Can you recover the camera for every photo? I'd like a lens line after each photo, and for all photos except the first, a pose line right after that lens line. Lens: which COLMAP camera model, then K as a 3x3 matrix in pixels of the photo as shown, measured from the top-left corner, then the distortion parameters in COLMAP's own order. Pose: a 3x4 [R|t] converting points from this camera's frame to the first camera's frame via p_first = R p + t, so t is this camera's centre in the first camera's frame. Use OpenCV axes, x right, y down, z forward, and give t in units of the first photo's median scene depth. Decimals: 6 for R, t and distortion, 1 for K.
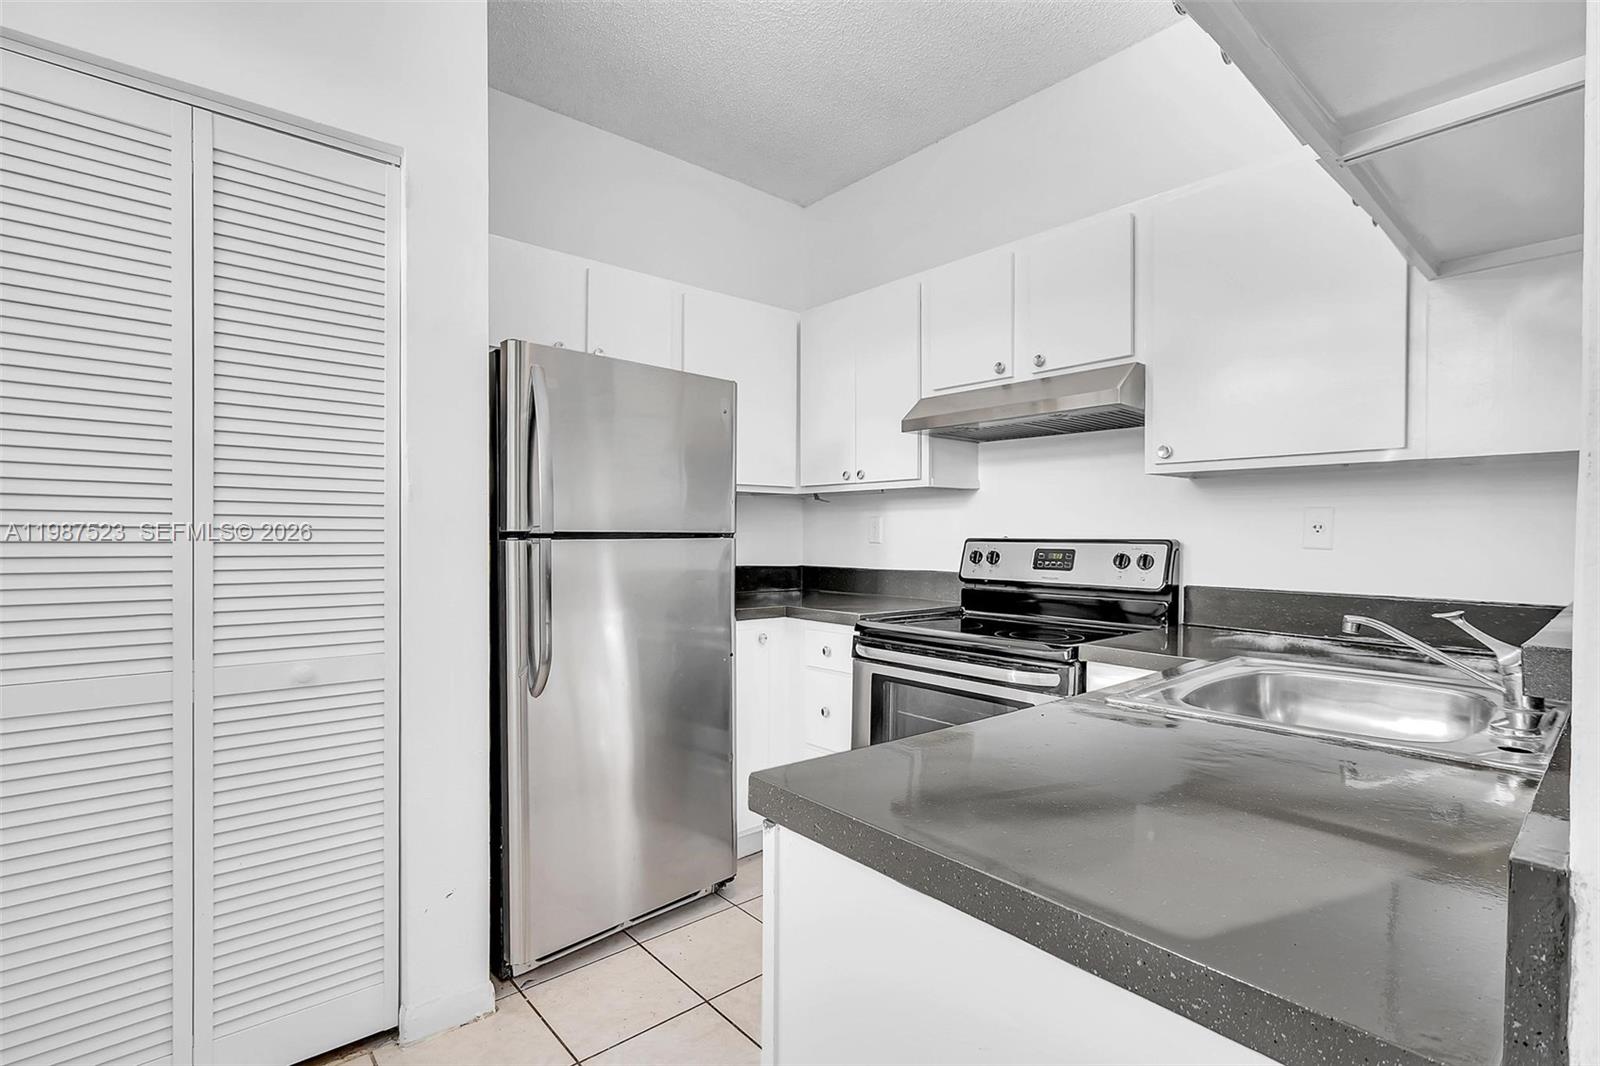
lens RADIAL K [[744.8, 0, 798.4], [0, 744.8, 545.1], [0, 0, 1]] dist [-0.005197, 0.003097]
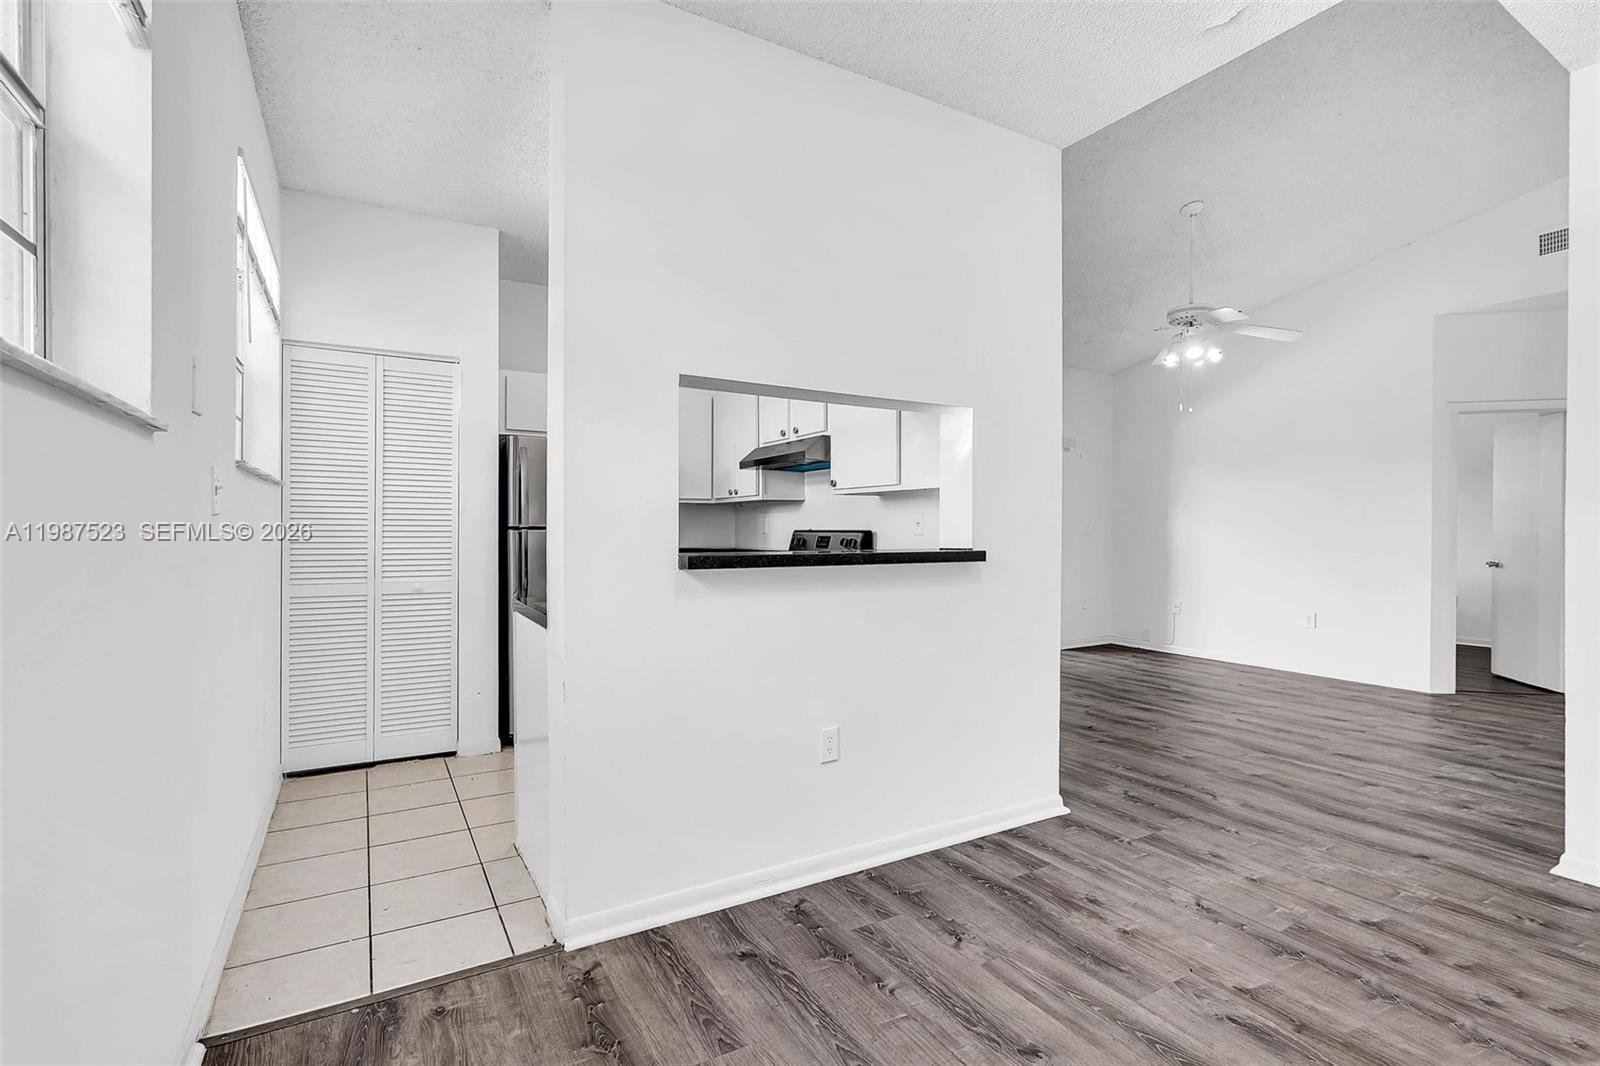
lens RADIAL K [[744.8, 0, 800.3], [0, 744.8, 531.9], [0, 0, 1]] dist [-0.005197, 0.003097]
pose [[0.983361, 0.000055, -0.181661, 0.619318], [-0.002113, 0.999936, -0.011132, 0.014724], [0.181649, 0.011330, 0.983298, -0.708813]]
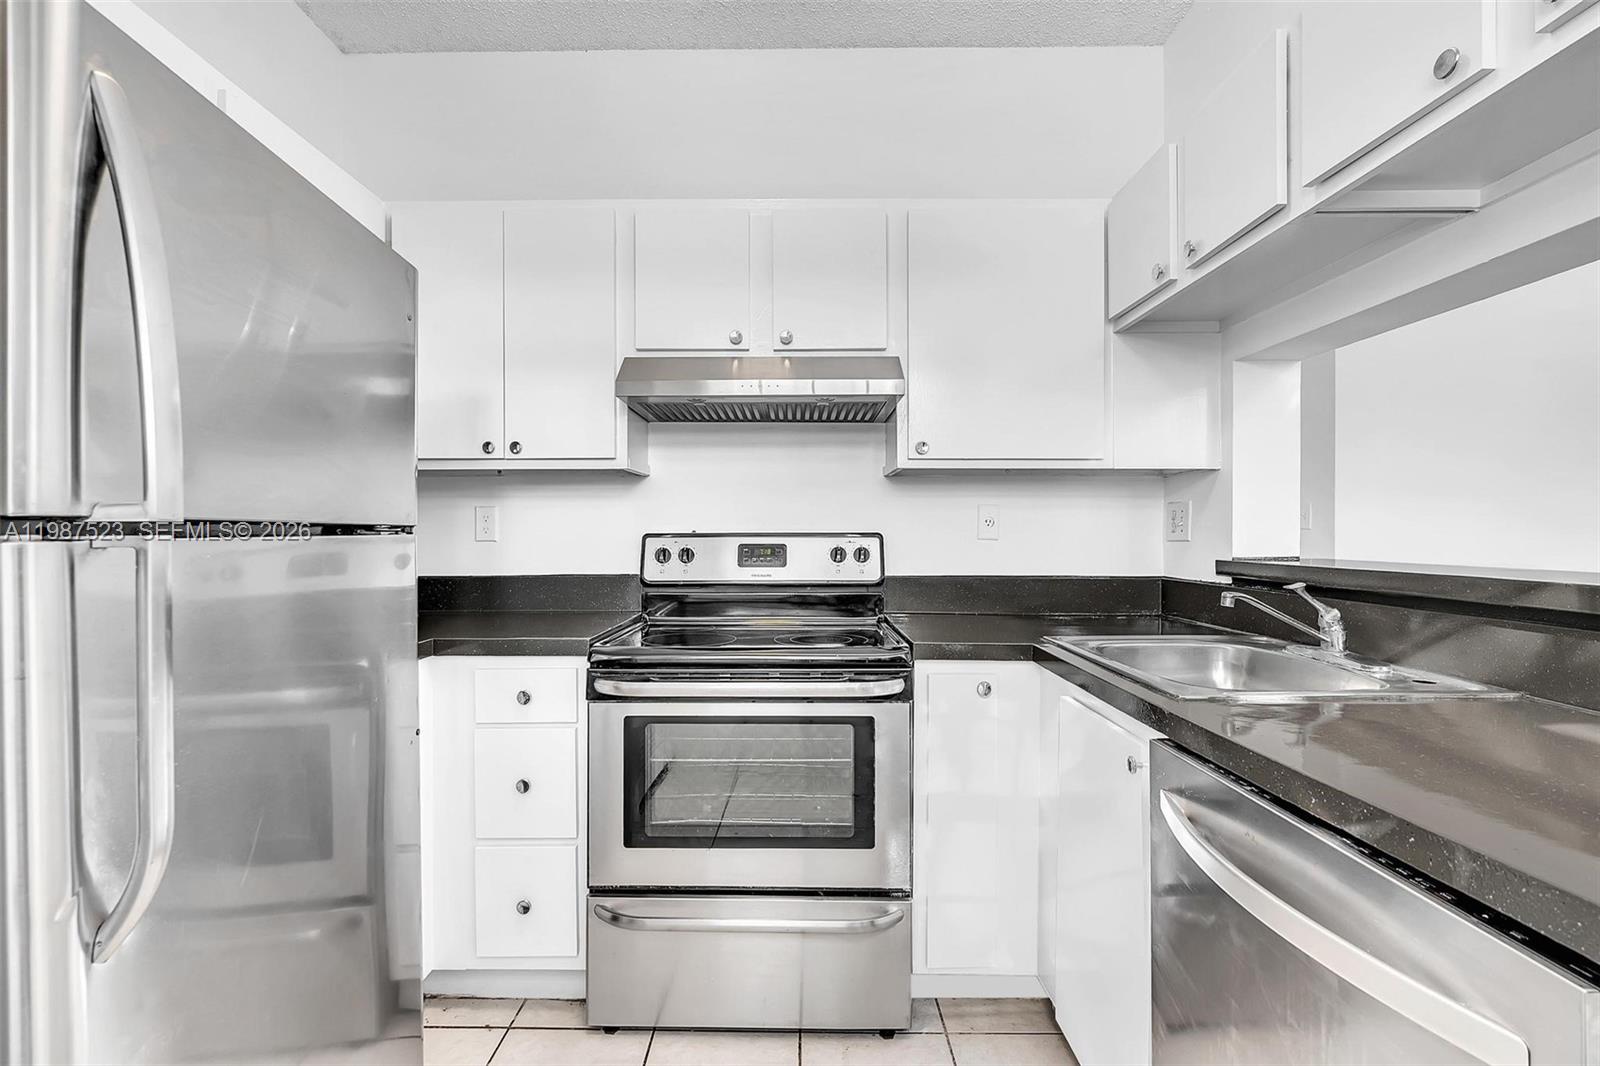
lens RADIAL K [[744.8, 0, 793.7], [0, 744.8, 519.2], [0, 0, 1]] dist [-0.005197, 0.003097]
pose [[0.666444, 0.009530, 0.745494, -0.328192], [0.013322, 0.999606, -0.024688, -0.002221], [-0.745436, 0.026385, 0.666054, 0.364832]]
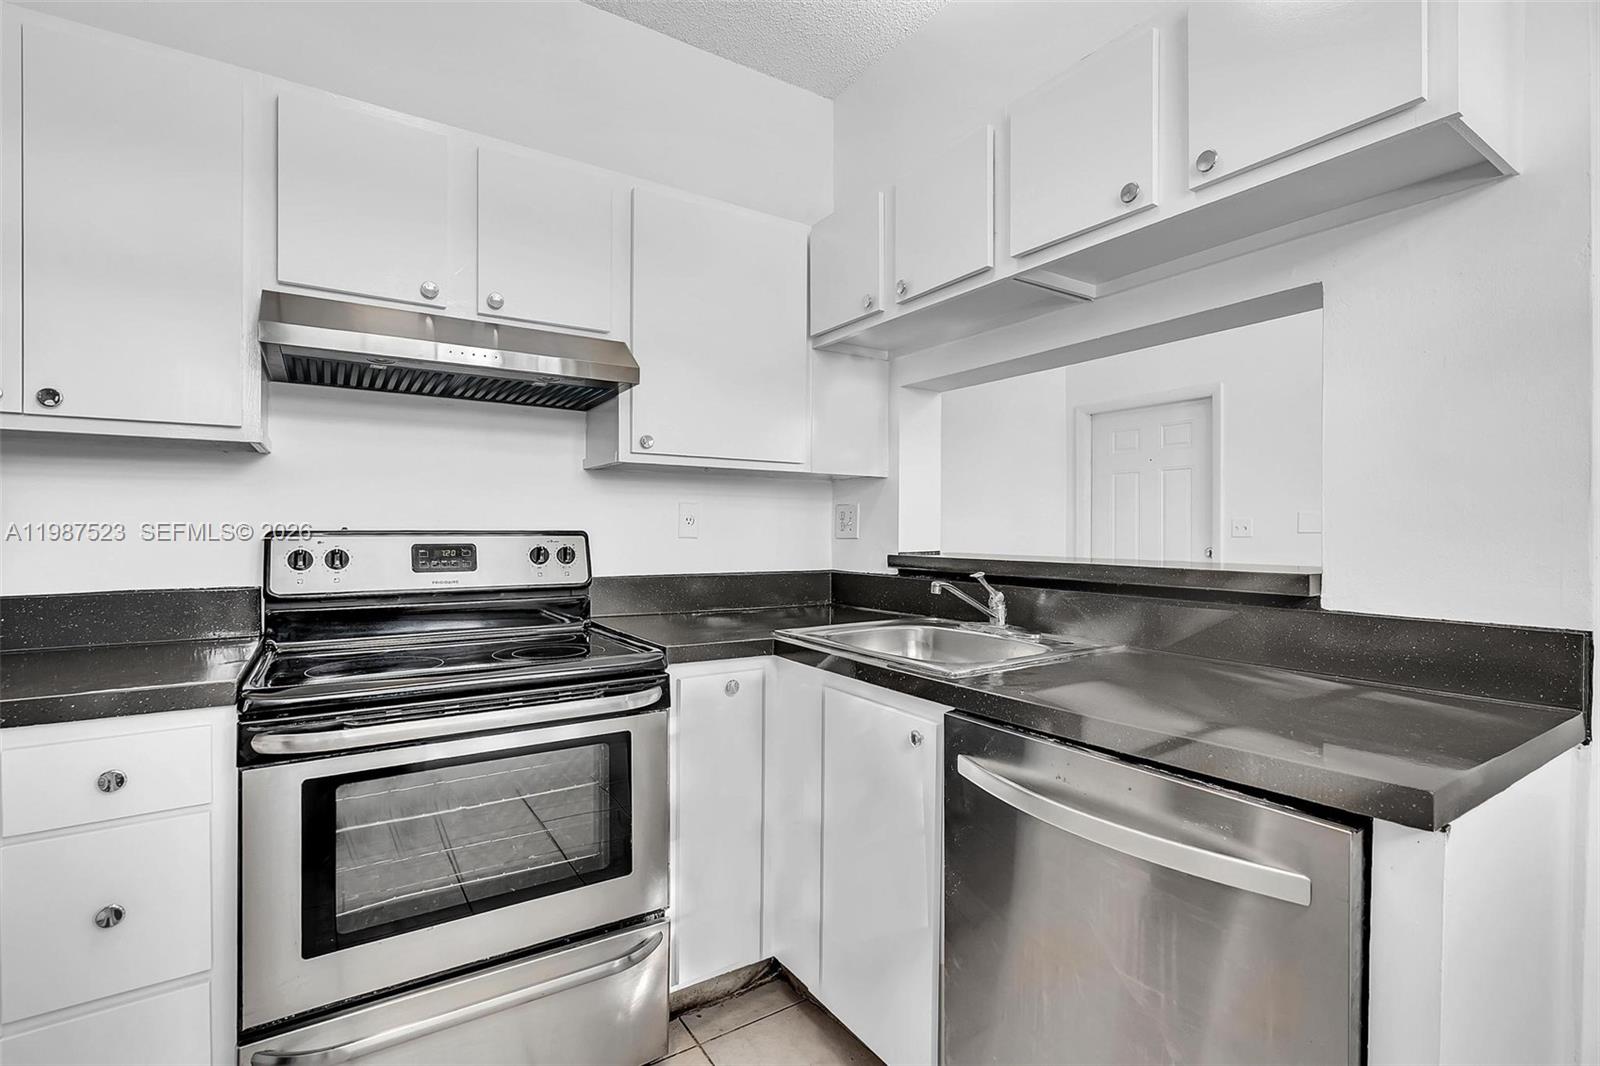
lens RADIAL K [[744.8, 0, 811.3], [0, 744.8, 517.4], [0, 0, 1]] dist [-0.005197, 0.003097]
pose [[0.132036, 0.013121, 0.991158, -0.376142], [0.011350, 0.999827, -0.014748, -0.006529], [-0.991180, 0.013197, 0.131864, 0.539331]]
